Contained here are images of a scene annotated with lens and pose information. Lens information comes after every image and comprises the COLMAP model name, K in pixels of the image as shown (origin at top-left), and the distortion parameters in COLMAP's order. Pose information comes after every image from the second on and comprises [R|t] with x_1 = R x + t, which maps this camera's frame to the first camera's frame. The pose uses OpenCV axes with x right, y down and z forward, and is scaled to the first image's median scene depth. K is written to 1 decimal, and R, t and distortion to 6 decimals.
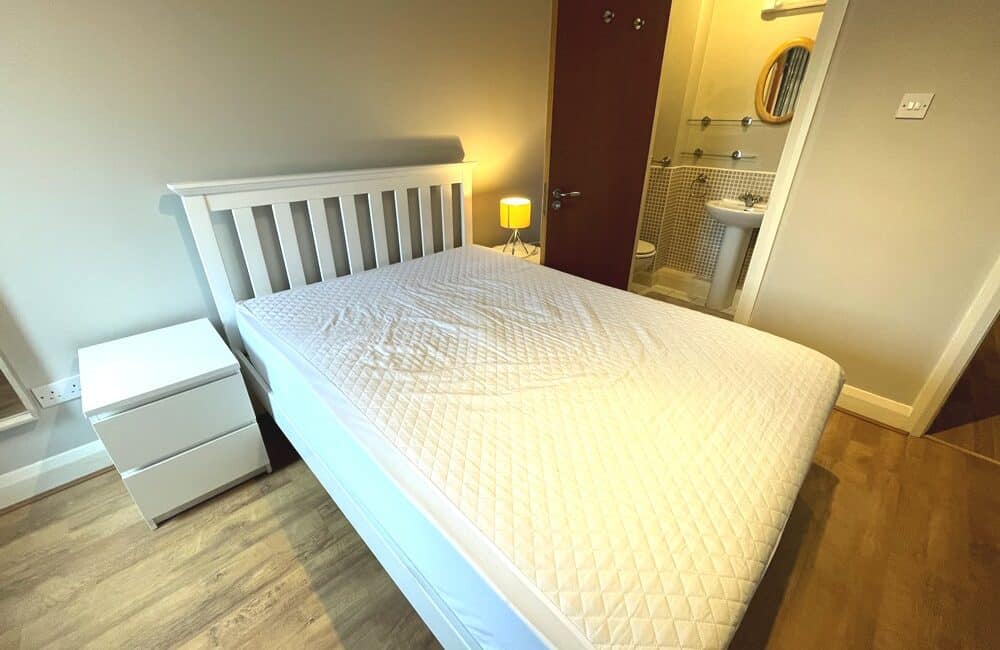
lens RADIAL K [[402.7, 0, 499.1], [0, 402.7, 323.3], [0, 0, 1]] dist [-0.007002, -0.000148]
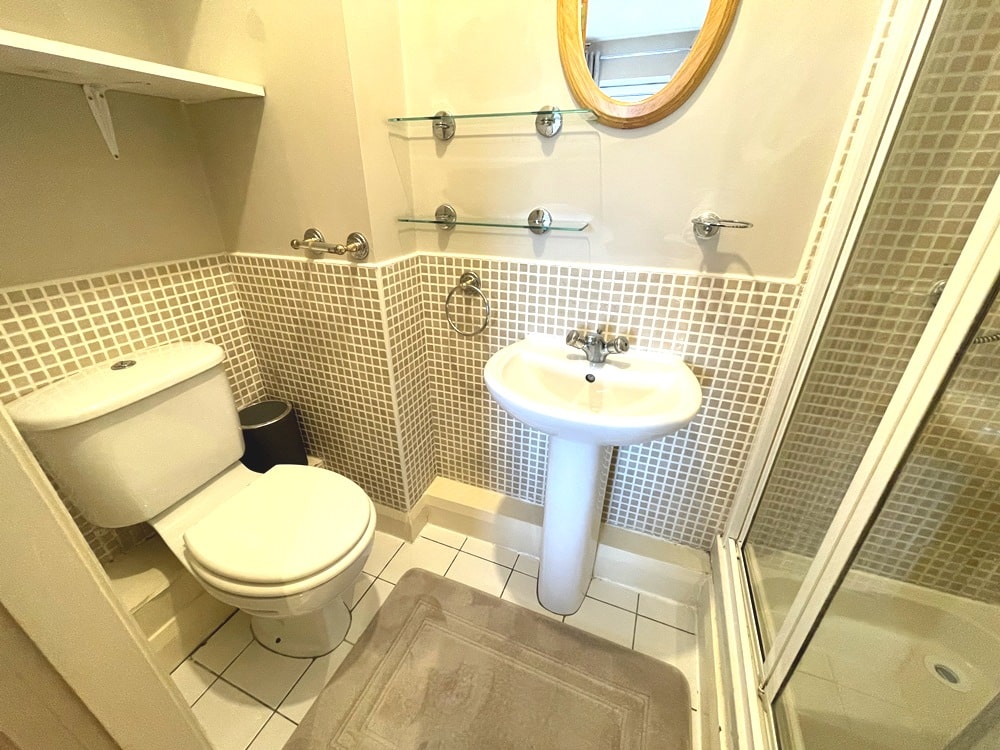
lens RADIAL K [[403.0, 0, 496.8], [0, 403.0, 377.6], [0, 0, 1]] dist [-0.010115, -0.000136]
pose [[0.918266, -0.178450, 0.353472, 0.382132], [0.180321, 0.983211, 0.027926, -0.281922], [-0.352521, 0.038095, 0.935028, 0.645408]]
